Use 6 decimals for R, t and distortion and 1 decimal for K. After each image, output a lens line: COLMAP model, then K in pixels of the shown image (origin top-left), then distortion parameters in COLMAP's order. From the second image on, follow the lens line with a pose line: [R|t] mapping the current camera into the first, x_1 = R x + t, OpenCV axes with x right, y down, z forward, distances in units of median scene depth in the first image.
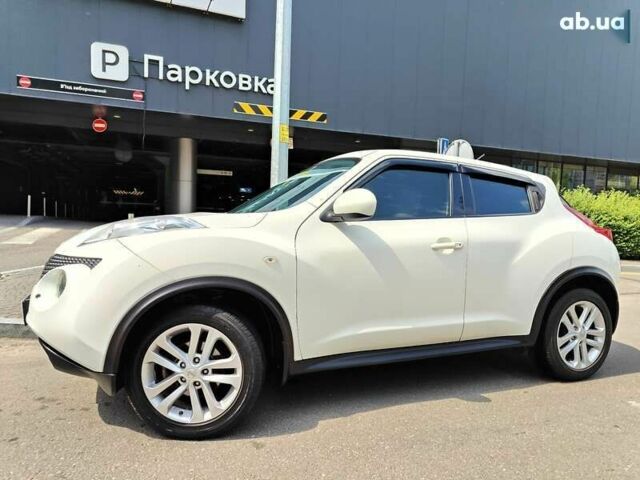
lens RADIAL K [[485.6, 0, 329.9], [0, 485.6, 240.0], [0, 0, 1]] dist [0.010201, 0.005695]
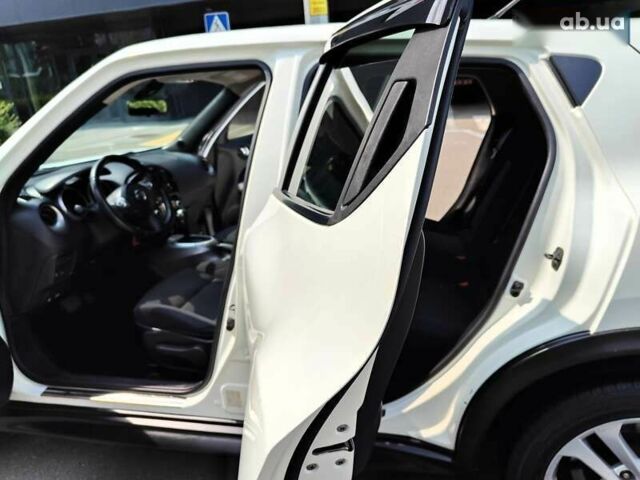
lens RADIAL K [[470.4, 0, 320.0], [0, 470.4, 248.0], [0, 0, 1]] dist [0.001184, 0.001094]
pose [[0.790951, 0.107415, -0.602377, 0.159096], [0.071850, 0.961355, 0.265770, -0.028735], [0.607646, -0.253492, 0.752667, 0.196846]]
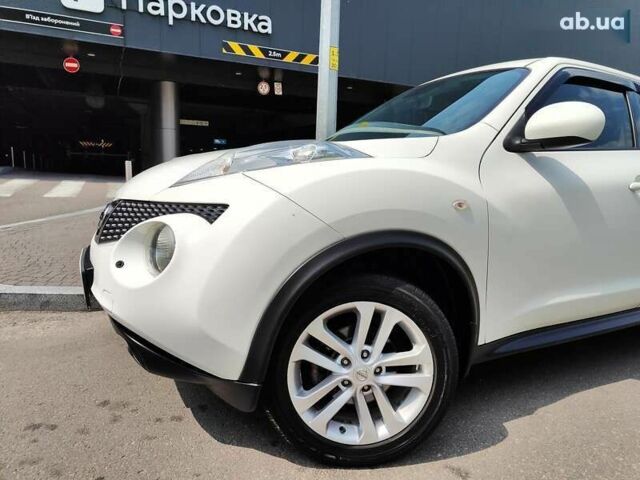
lens RADIAL K [[466.5, 0, 326.7], [0, 466.5, 238.3], [0, 0, 1]] dist [0.008482, 0.008650]
pose [[0.997185, -0.014014, 0.073659, -0.080226], [0.006879, 0.995334, 0.096244, 0.005111], [-0.074664, -0.095466, 0.992629, 0.080641]]
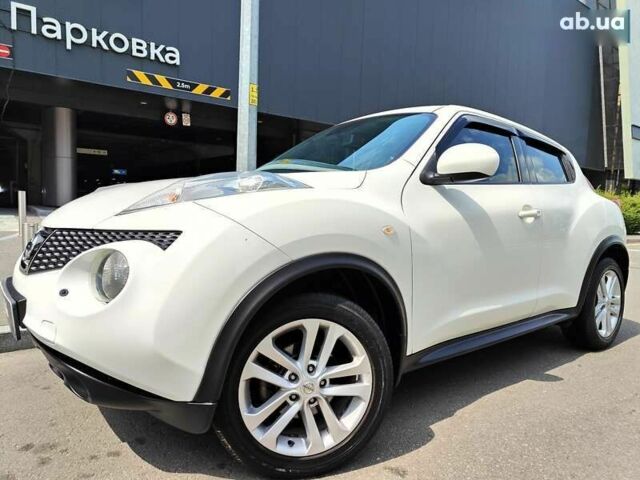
lens RADIAL K [[466.6, 0, 331.2], [0, 466.6, 238.5], [0, 0, 1]] dist [0.018524, -0.001646]
pose [[0.960651, -0.022623, 0.276835, -0.093389], [0.014730, 0.999424, 0.030559, 0.006710], [-0.277367, -0.025279, 0.960431, 0.069601]]
